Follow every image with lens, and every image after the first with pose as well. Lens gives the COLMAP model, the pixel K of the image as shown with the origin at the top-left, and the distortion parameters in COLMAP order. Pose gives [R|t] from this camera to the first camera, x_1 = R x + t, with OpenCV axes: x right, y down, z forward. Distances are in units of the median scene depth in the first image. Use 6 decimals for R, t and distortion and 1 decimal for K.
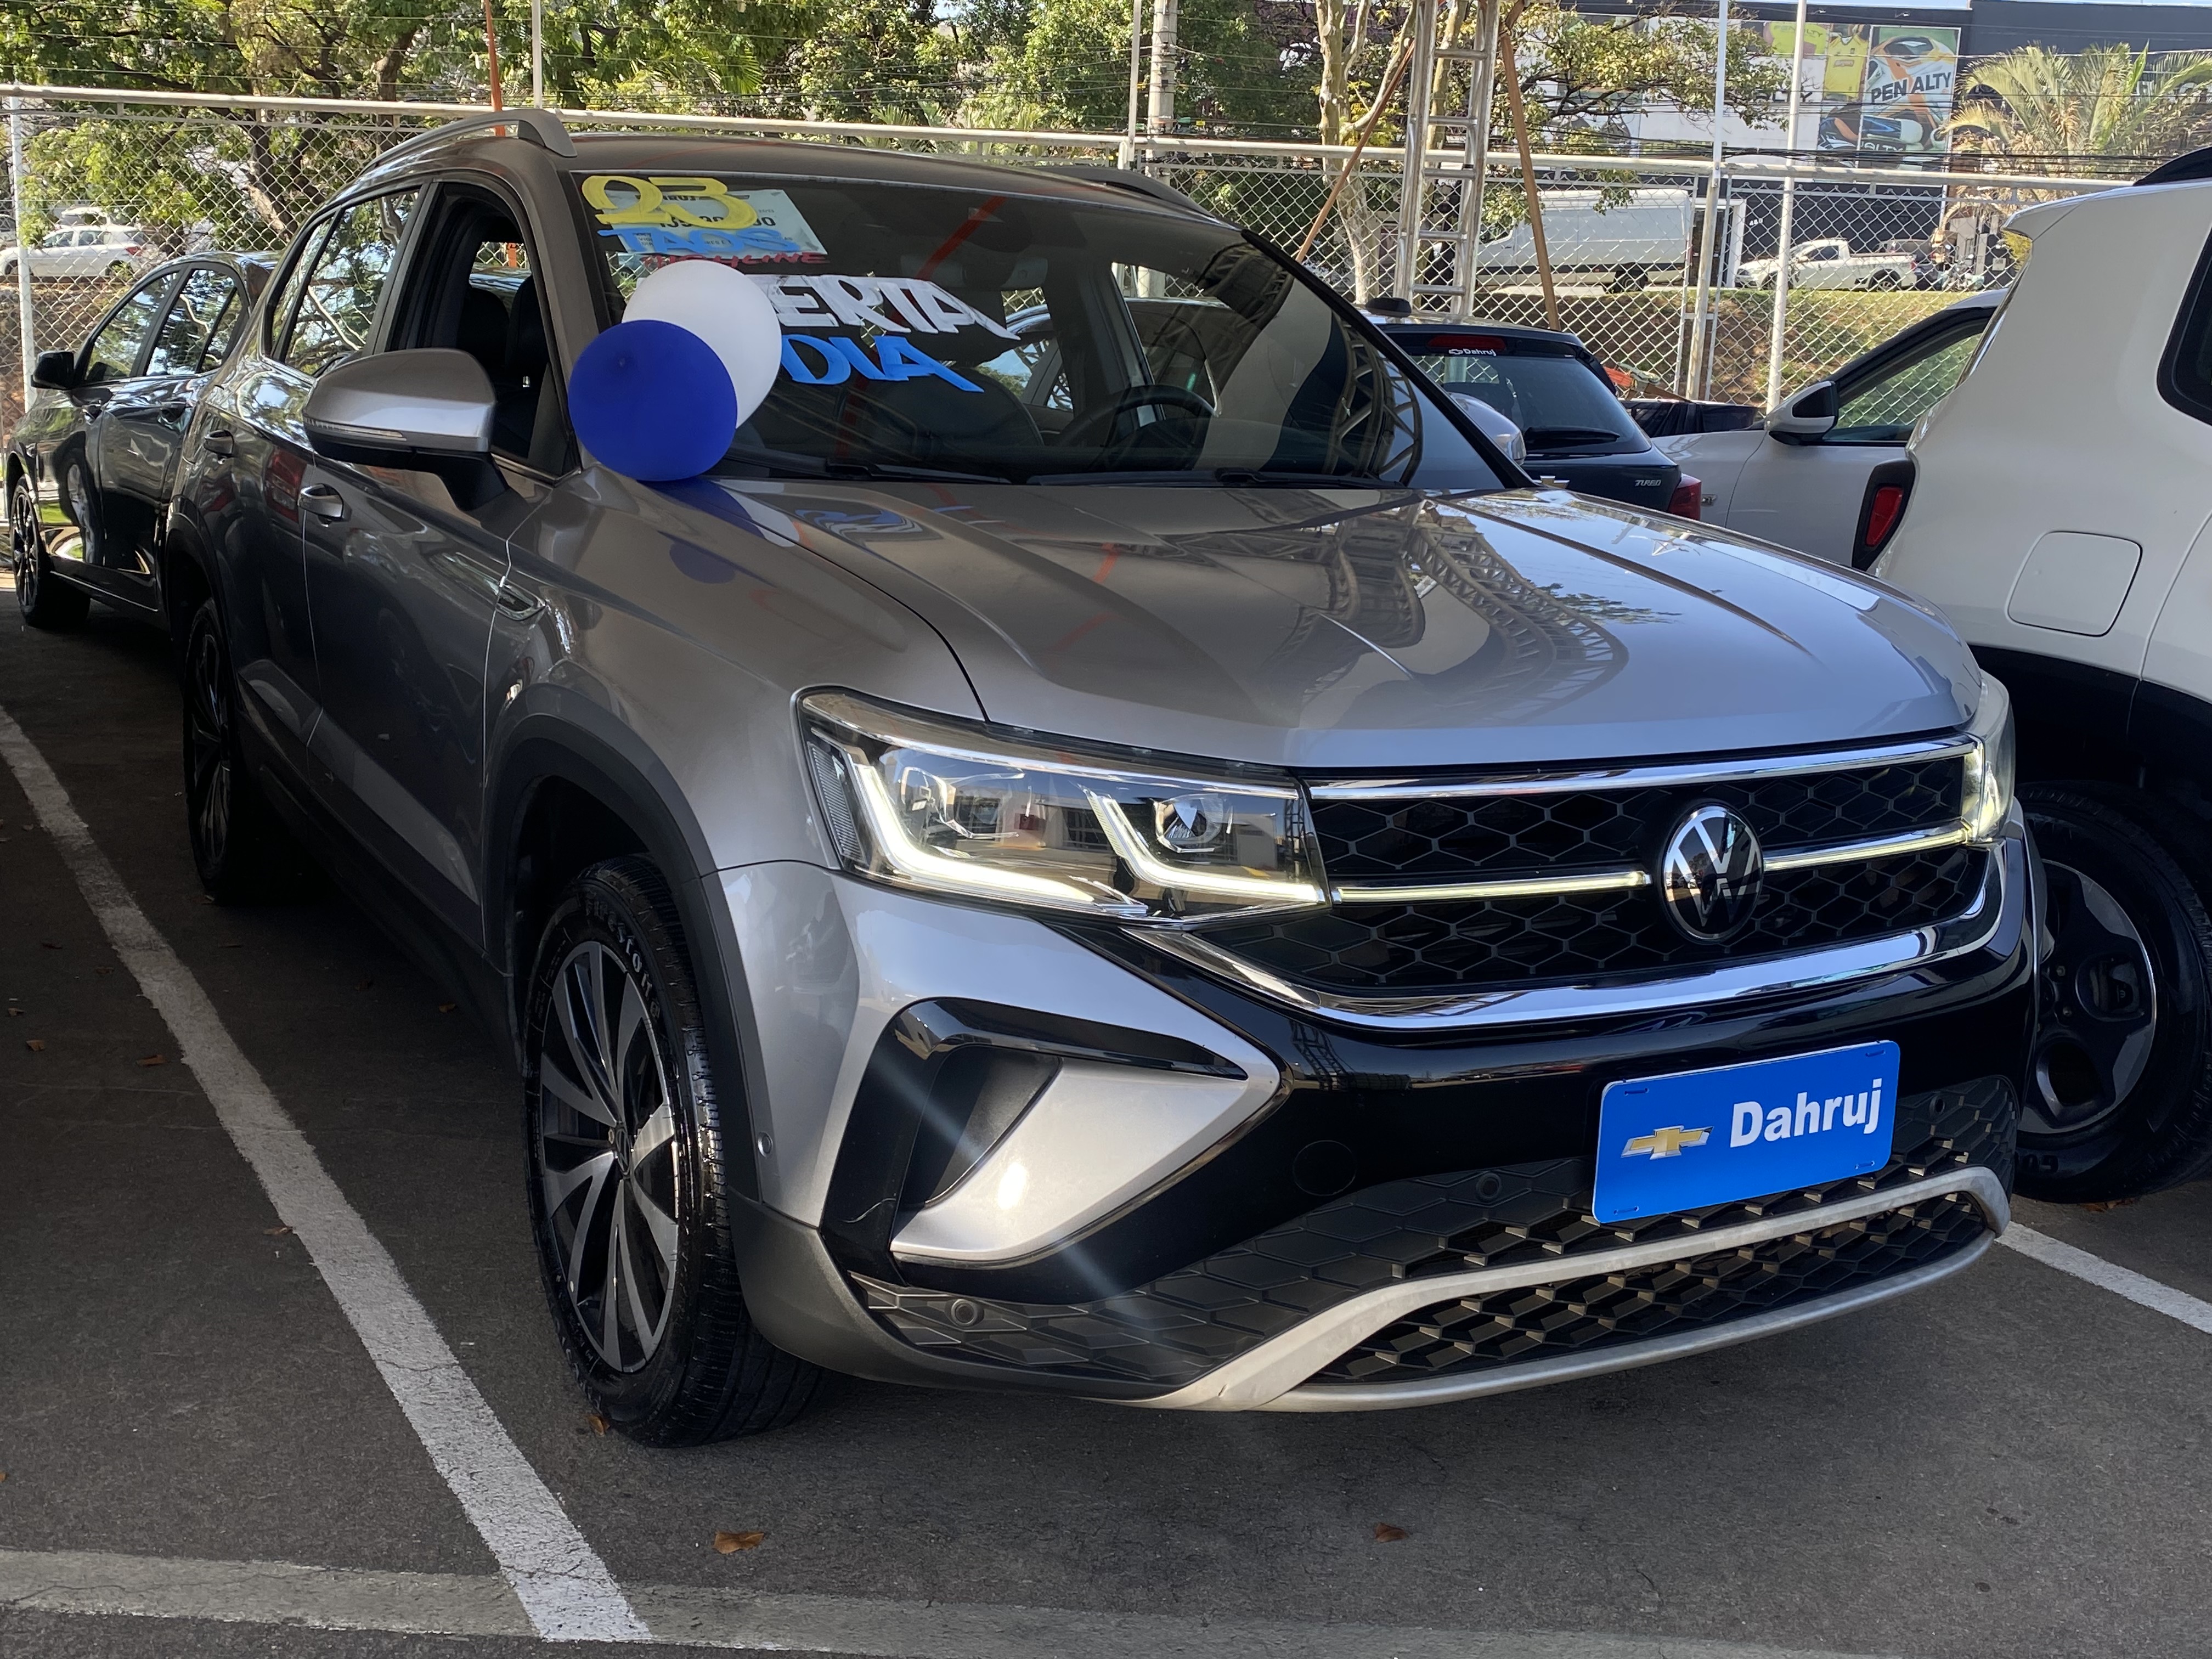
lens RADIAL K [[2429.3, 0, 1106.0], [0, 2429.3, 829.5], [0, 0, 1]] dist [0.121982, -0.233363]
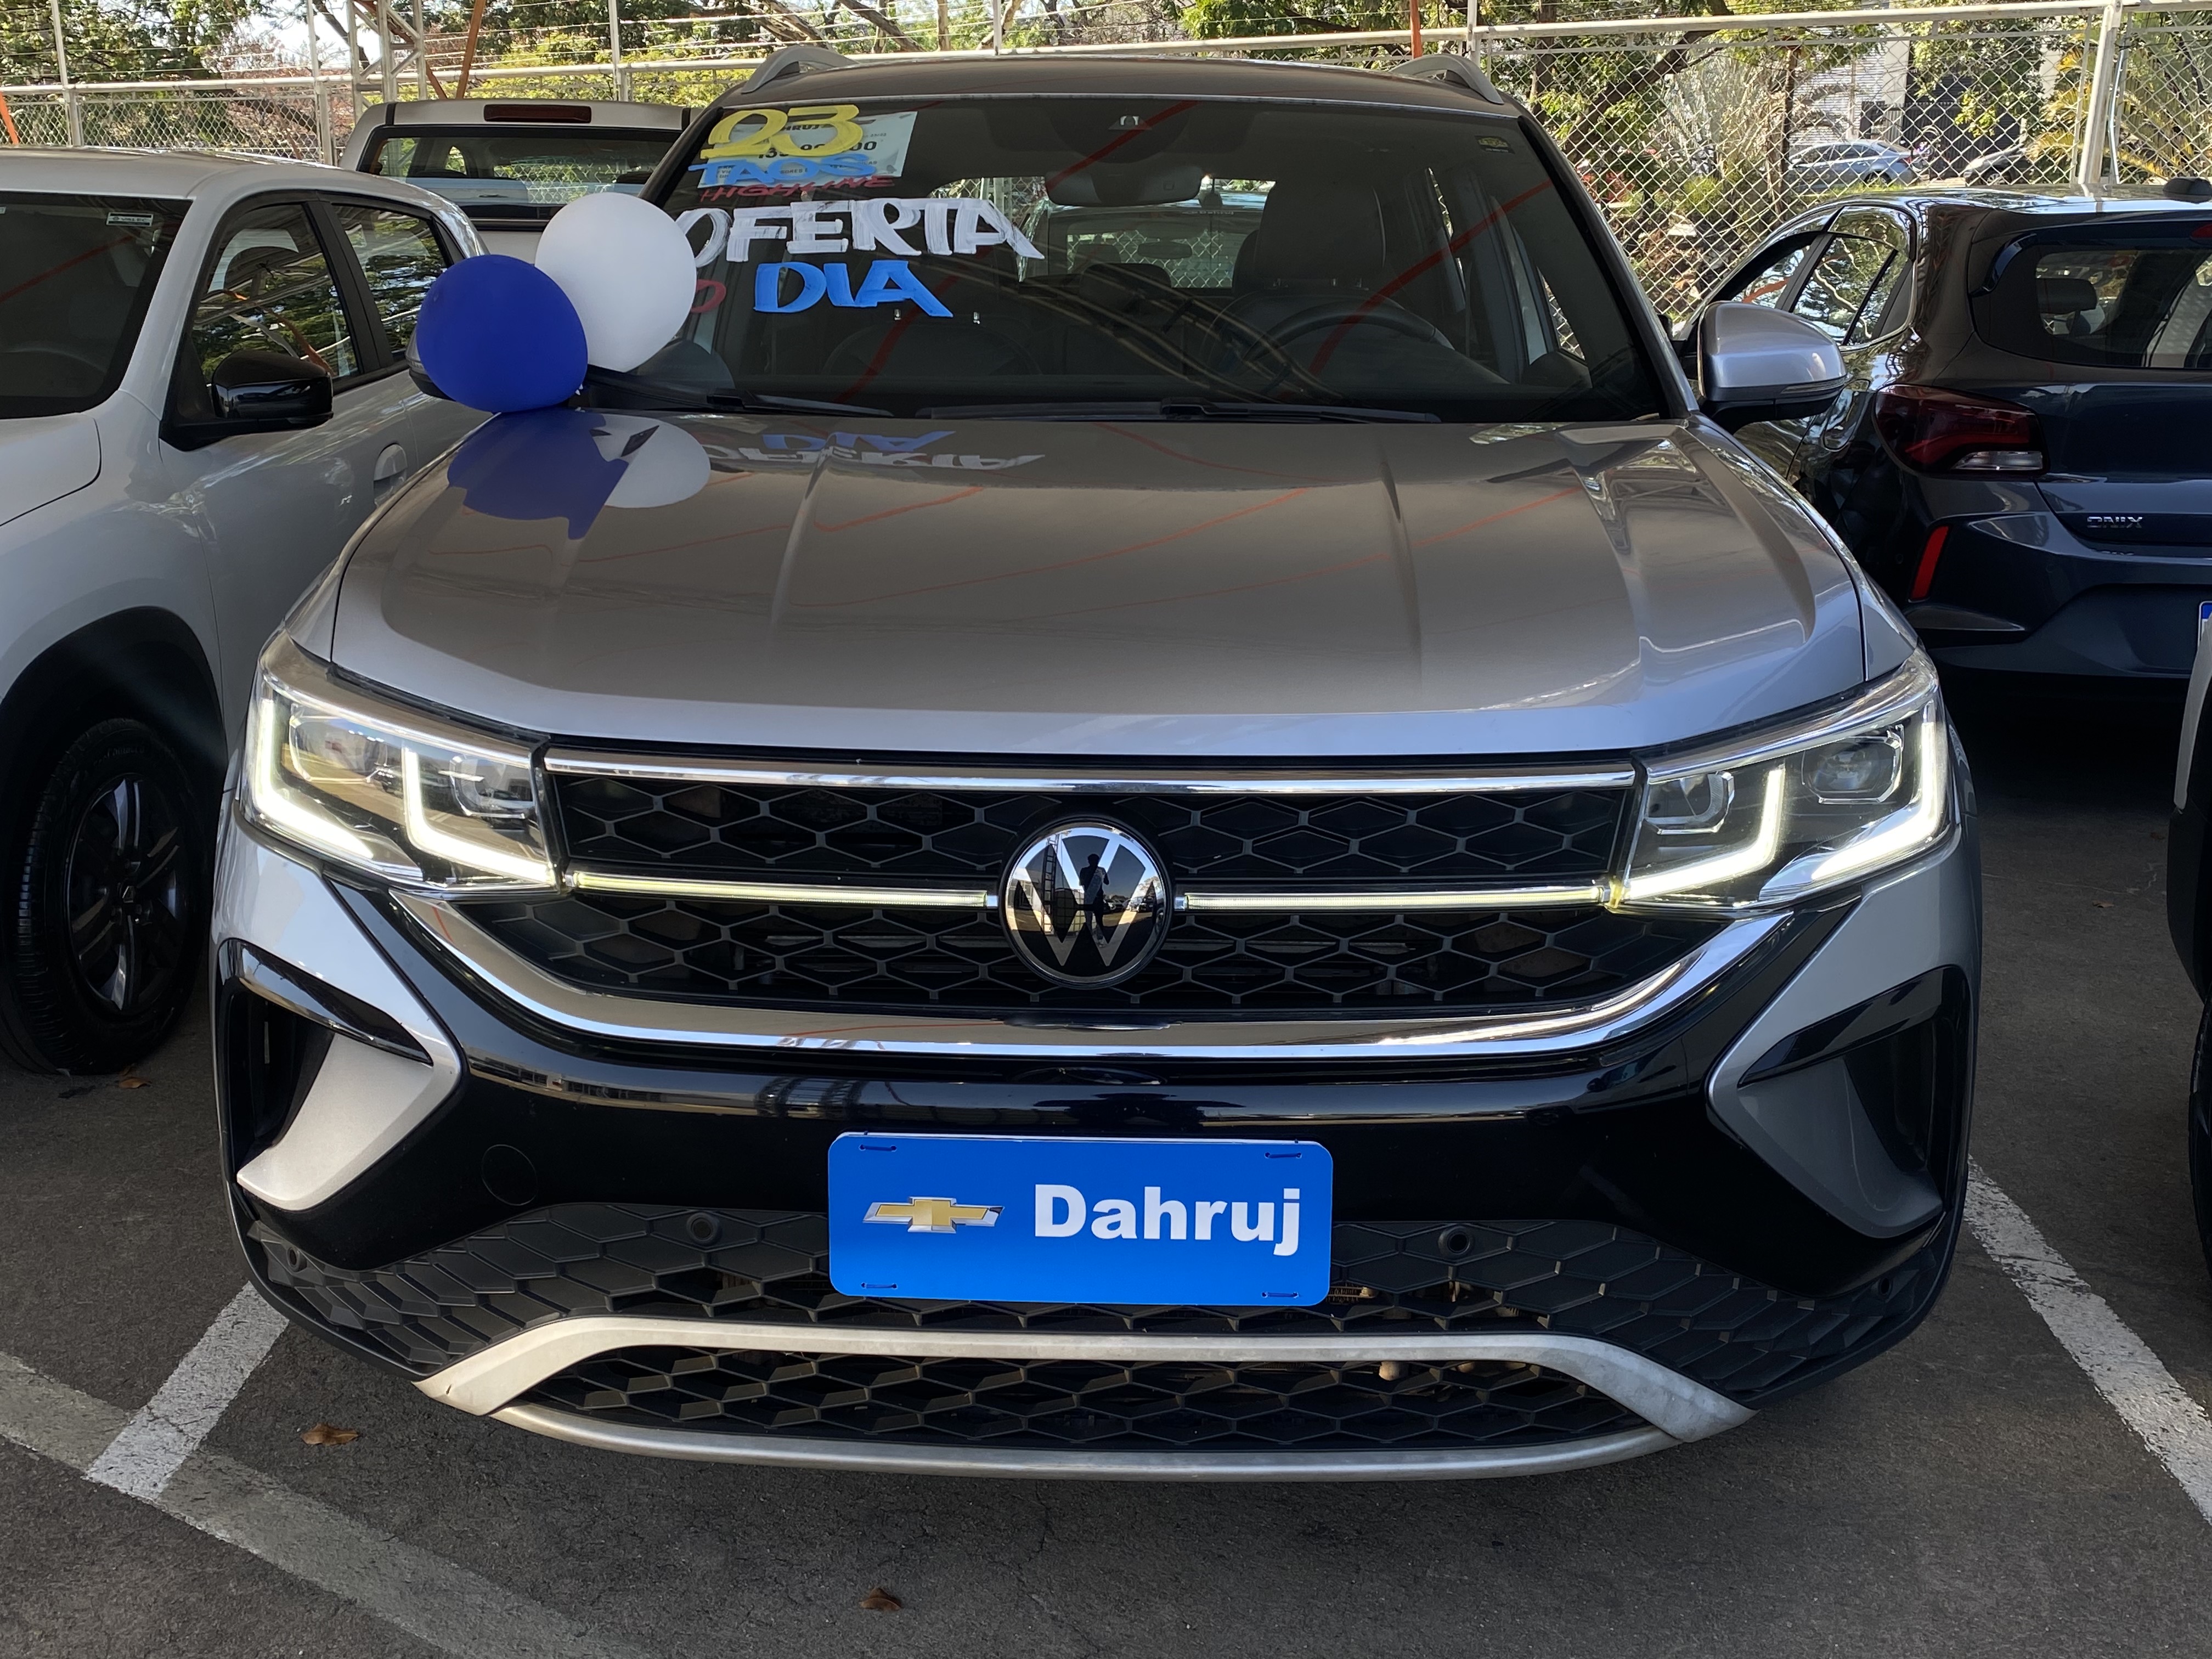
lens RADIAL K [[2429.3, 0, 1106.0], [0, 2429.3, 829.5], [0, 0, 1]] dist [0.121982, -0.233363]
pose [[0.824058, 0.095044, -0.558475, 0.713103], [-0.075848, 0.995460, 0.057494, -0.054656], [0.561405, -0.005019, 0.827526, 0.333813]]
